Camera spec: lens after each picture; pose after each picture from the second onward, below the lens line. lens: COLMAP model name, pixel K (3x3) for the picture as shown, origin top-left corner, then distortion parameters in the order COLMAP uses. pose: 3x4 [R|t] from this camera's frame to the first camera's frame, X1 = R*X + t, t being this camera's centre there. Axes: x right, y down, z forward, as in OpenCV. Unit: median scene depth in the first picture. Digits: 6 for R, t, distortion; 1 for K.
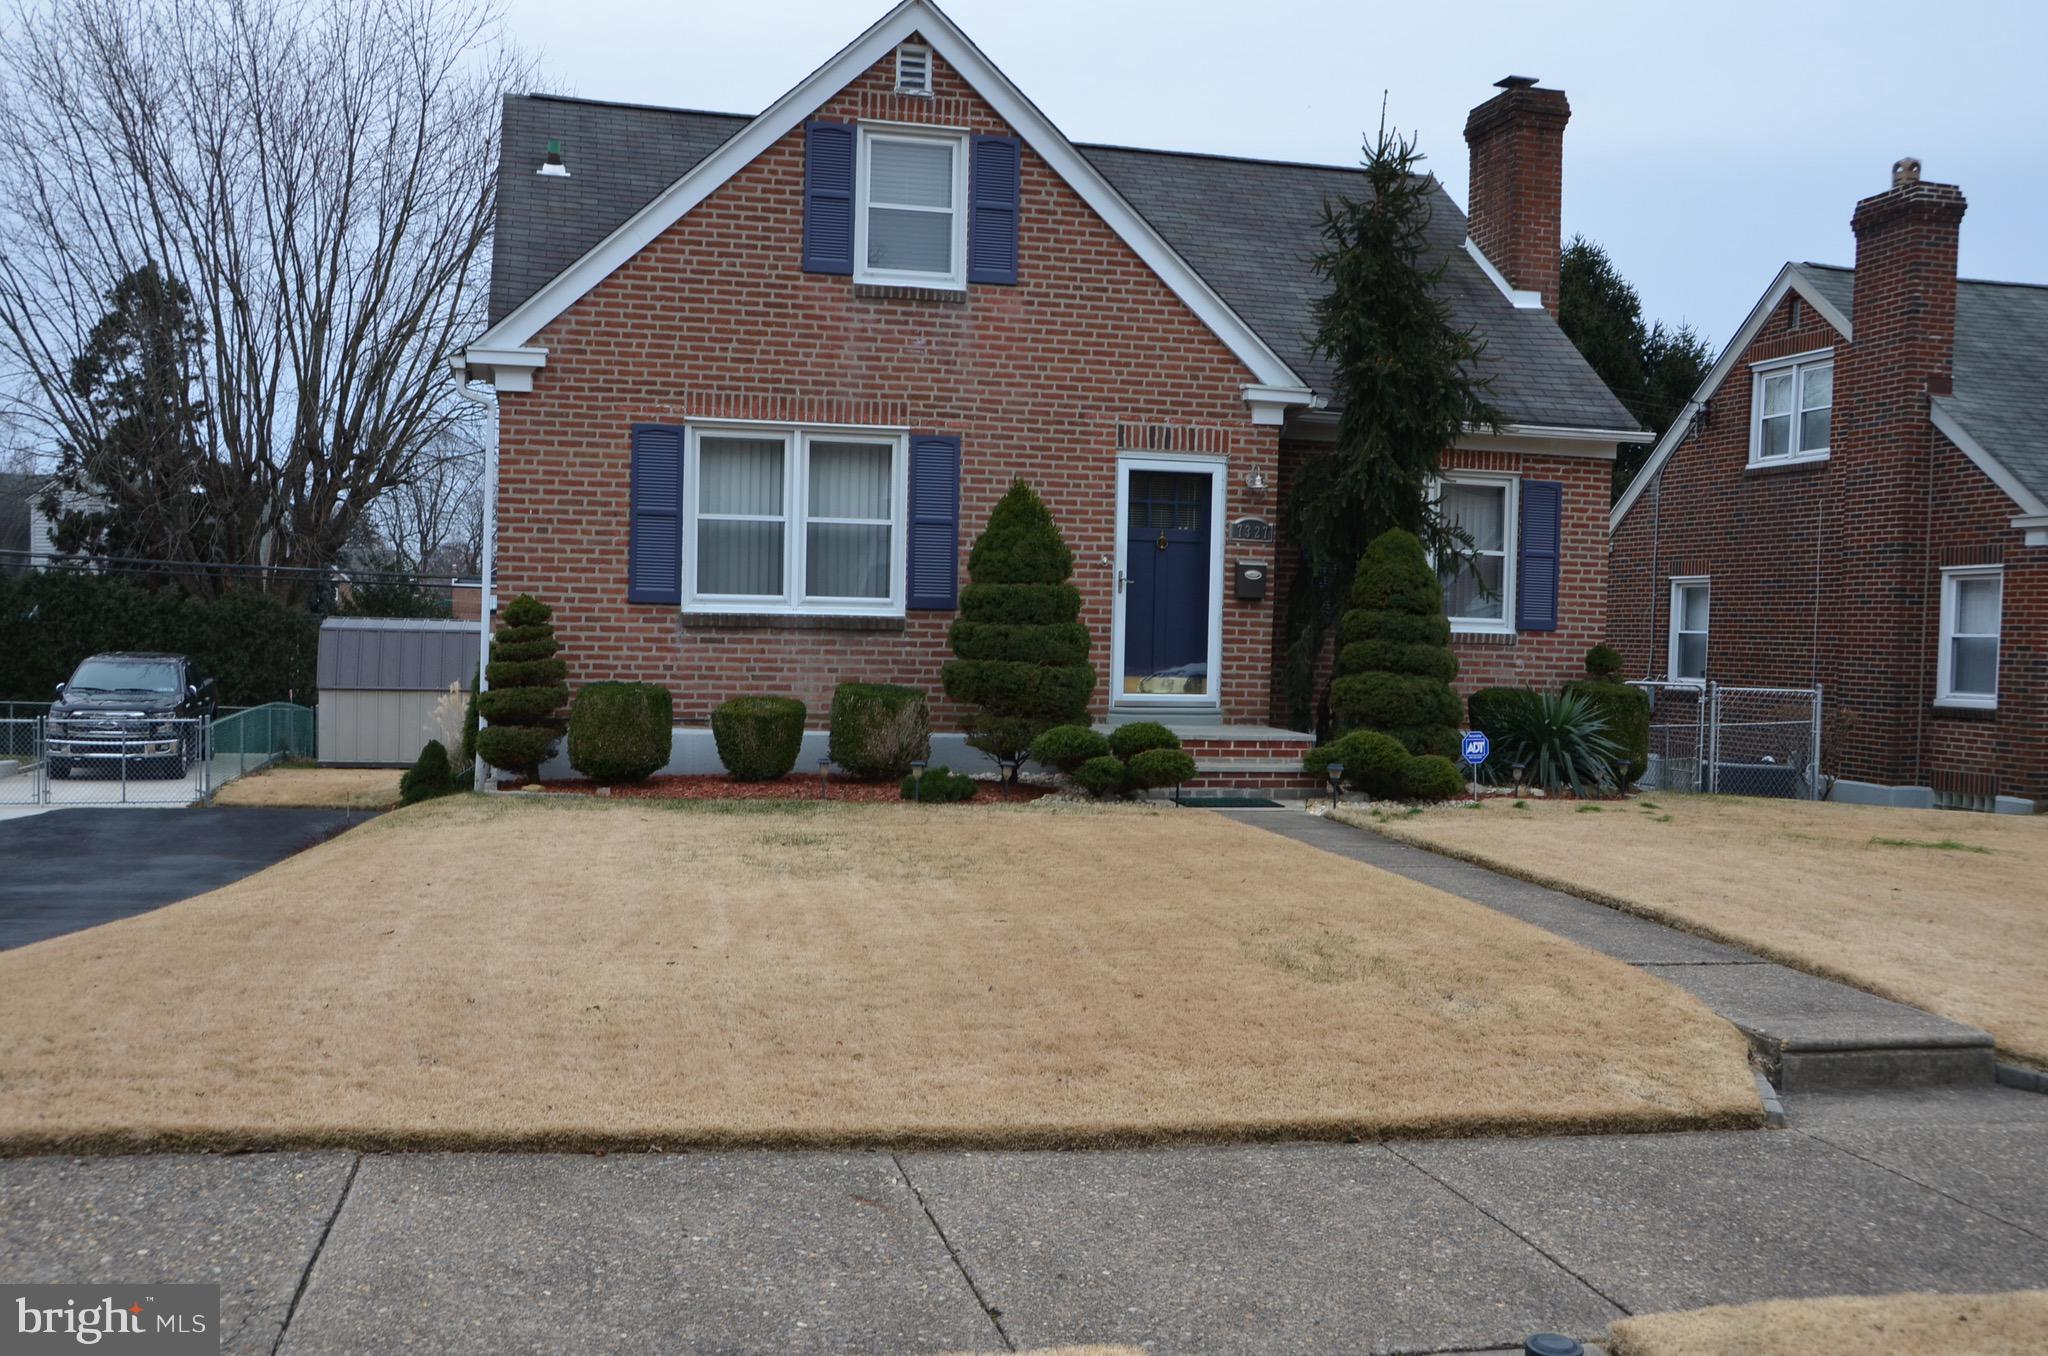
lens RADIAL K [[1891.0, 0, 1029.8], [0, 1891.0, 679.0], [0, 0, 1]] dist [-0.070452, 0.000000]
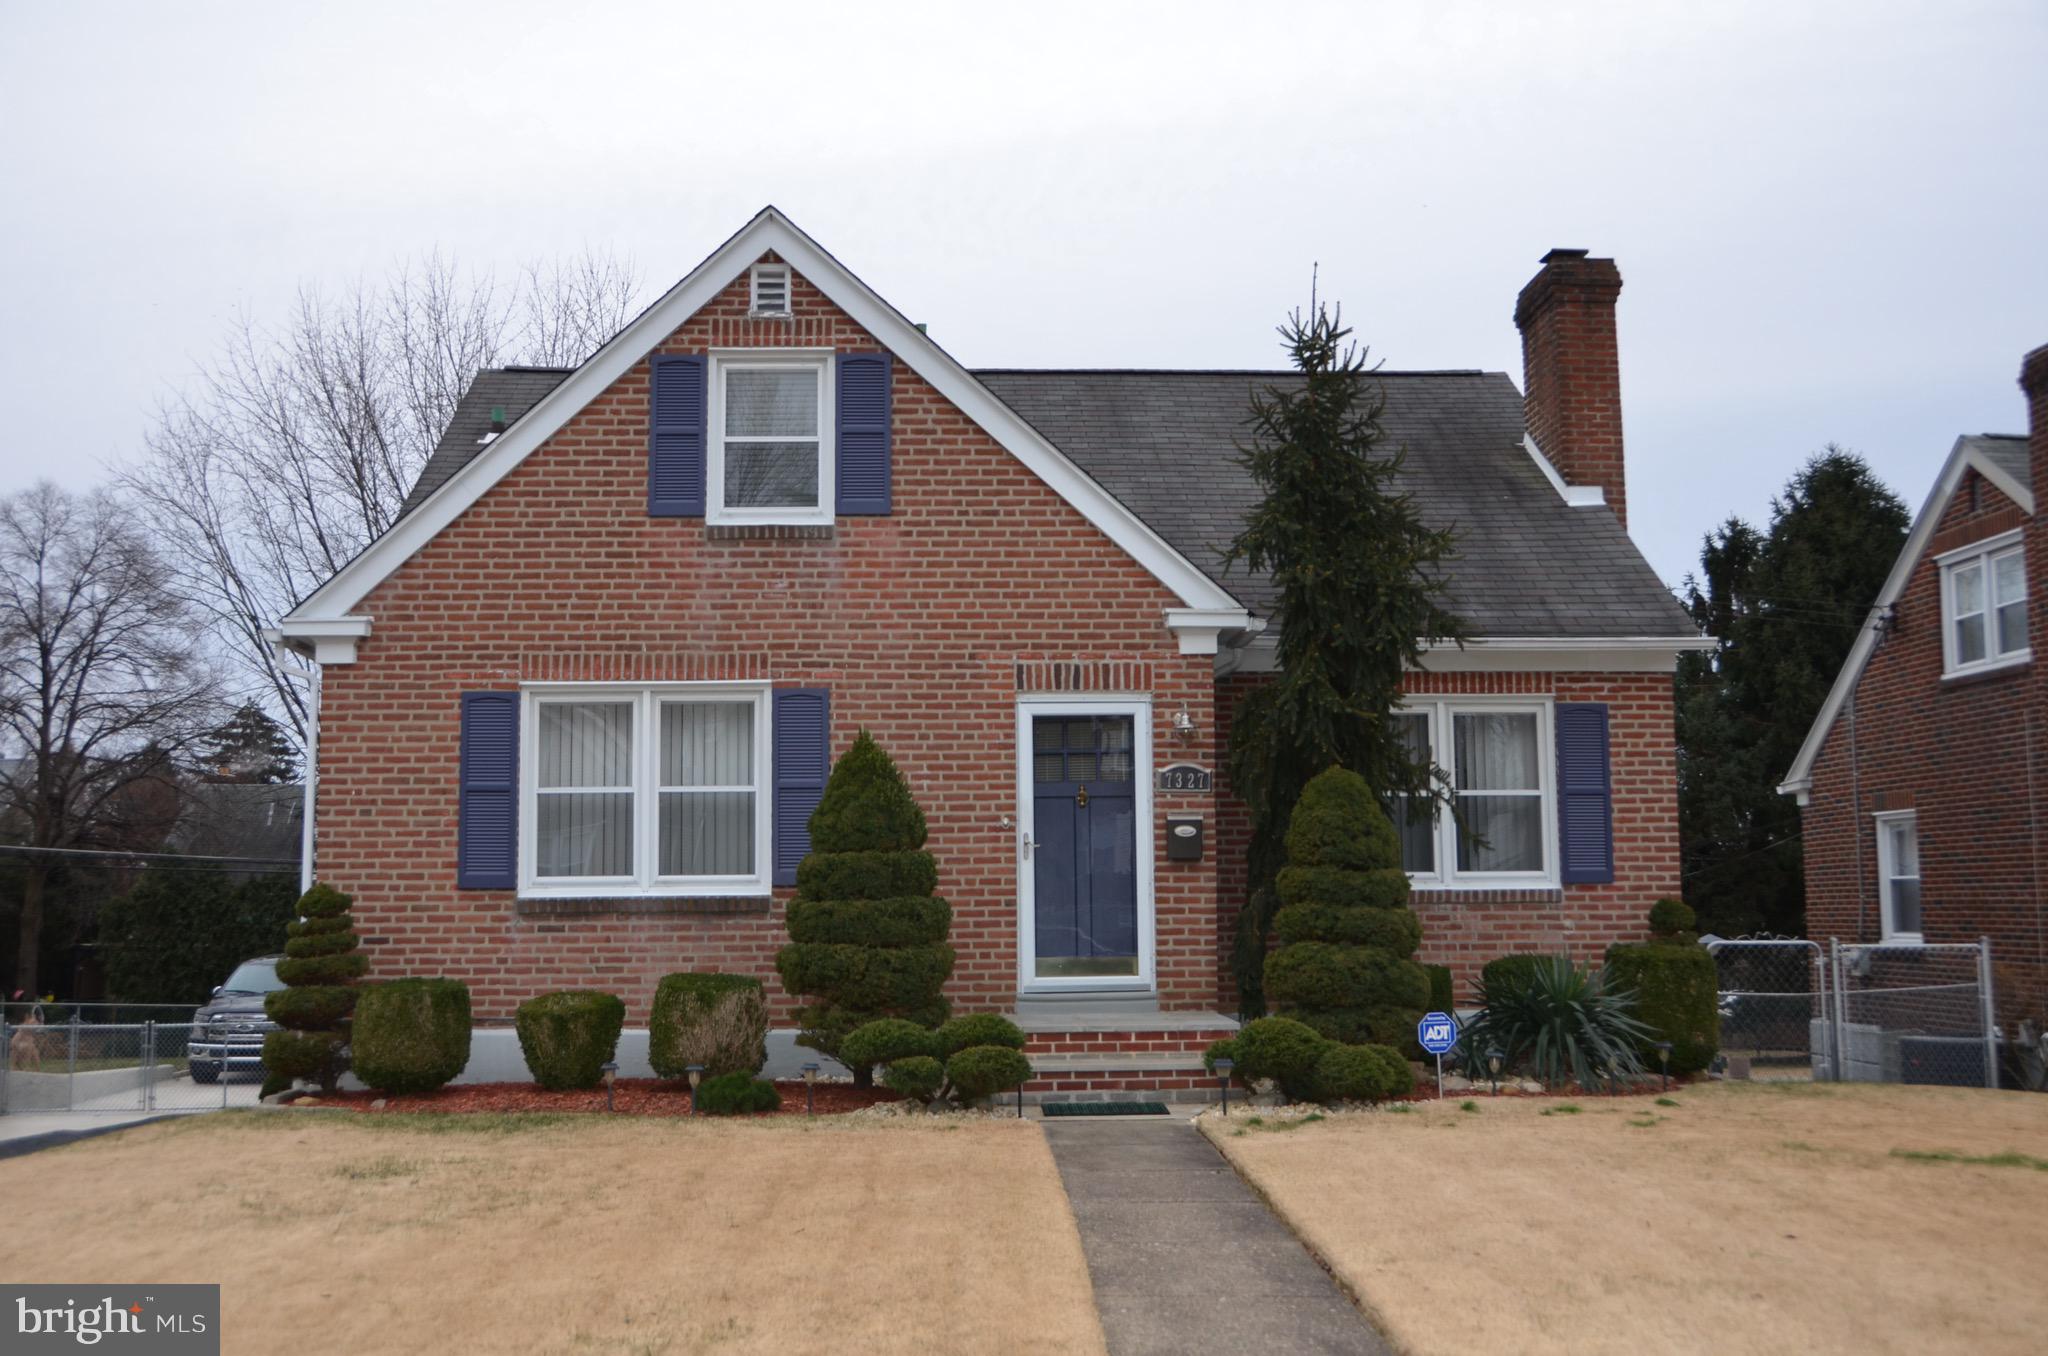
lens RADIAL K [[1891.0, 0, 1020.0], [0, 1891.0, 678.3], [0, 0, 1]] dist [-0.070452, 0.000000]
pose [[0.978941, -0.057684, -0.195822, 0.221876], [0.028088, 0.988184, -0.150678, 0.002581], [0.202200, 0.142005, 0.968994, 0.162268]]
